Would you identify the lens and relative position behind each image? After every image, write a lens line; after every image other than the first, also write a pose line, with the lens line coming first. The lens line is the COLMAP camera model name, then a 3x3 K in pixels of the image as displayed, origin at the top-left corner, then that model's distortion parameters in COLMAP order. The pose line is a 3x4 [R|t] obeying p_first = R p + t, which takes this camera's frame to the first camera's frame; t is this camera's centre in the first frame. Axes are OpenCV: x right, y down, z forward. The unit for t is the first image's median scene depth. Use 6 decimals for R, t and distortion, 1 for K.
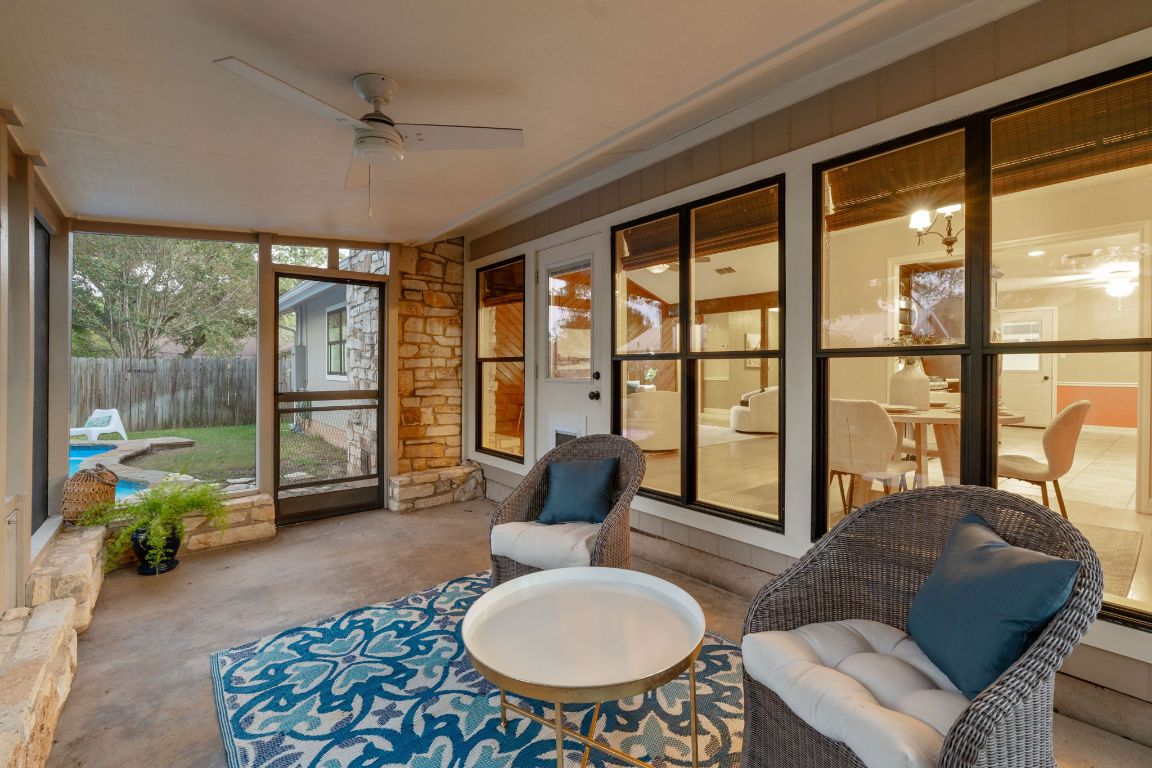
lens RADIAL K [[516.9, 0, 576.0], [0, 516.9, 384.0], [0, 0, 1]] dist [-0.001991, 0.000143]
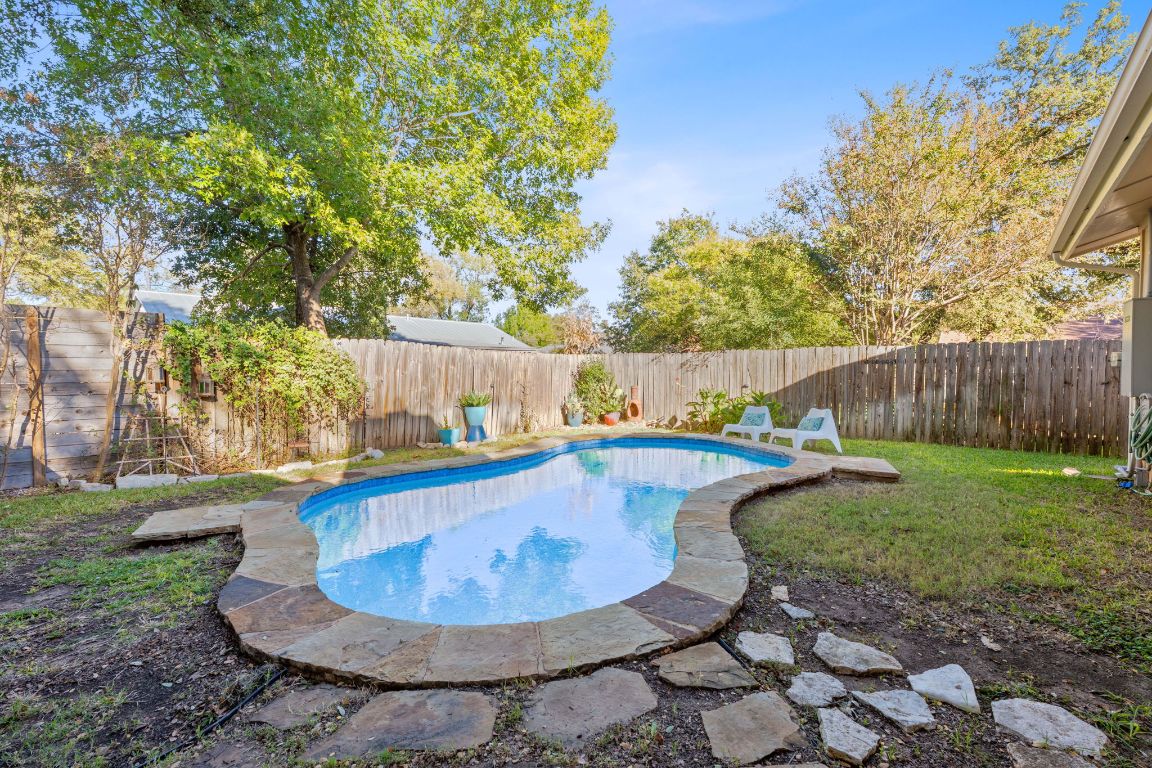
lens RADIAL K [[516.9, 0, 576.0], [0, 516.9, 384.0], [0, 0, 1]] dist [-0.001991, 0.000143]
pose [[0.217208, 0.029531, -0.975679, -0.936743], [-0.030789, 0.999252, 0.023390, 0.015746], [0.975640, 0.024960, 0.217955, 1.947483]]
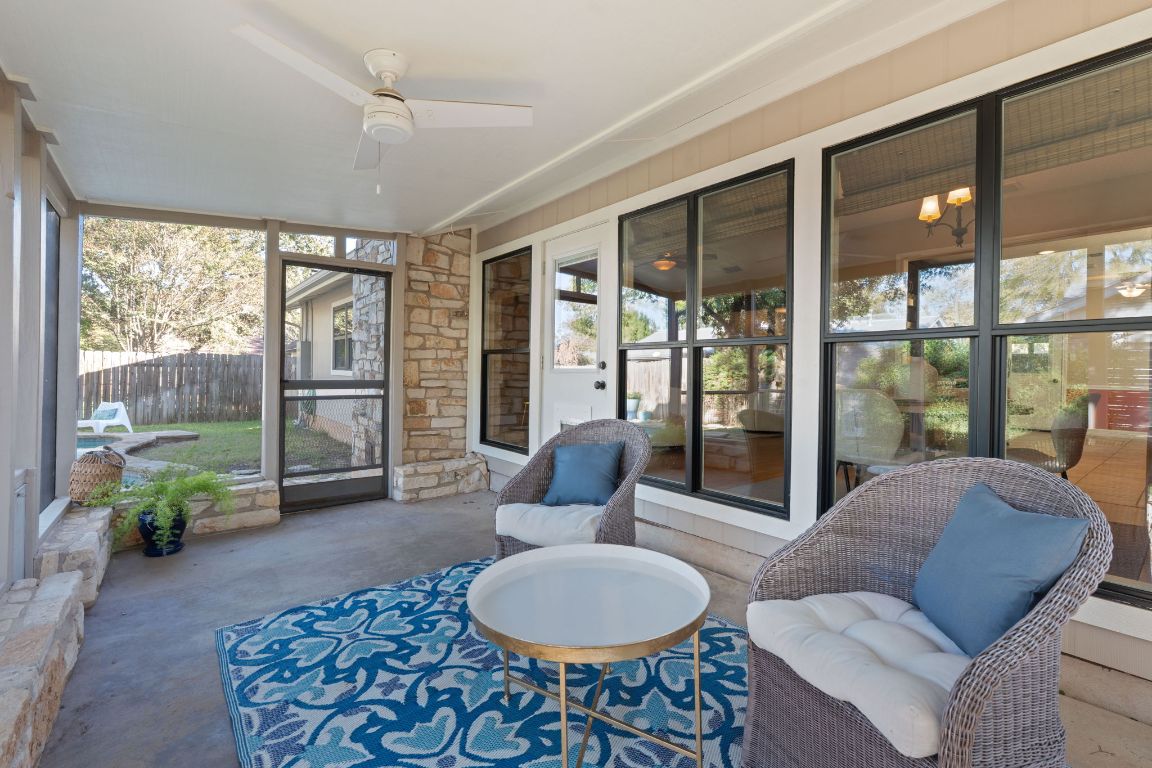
lens RADIAL K [[518.8, 0, 576.5], [0, 518.8, 386.6], [0, 0, 1]] dist [-0.000896, -0.000410]
pose [[0.999910, 0.011165, -0.007447, -0.002949], [-0.011170, 0.999937, -0.000735, 0.038508], [0.007439, 0.000818, 0.999972, -0.003532]]
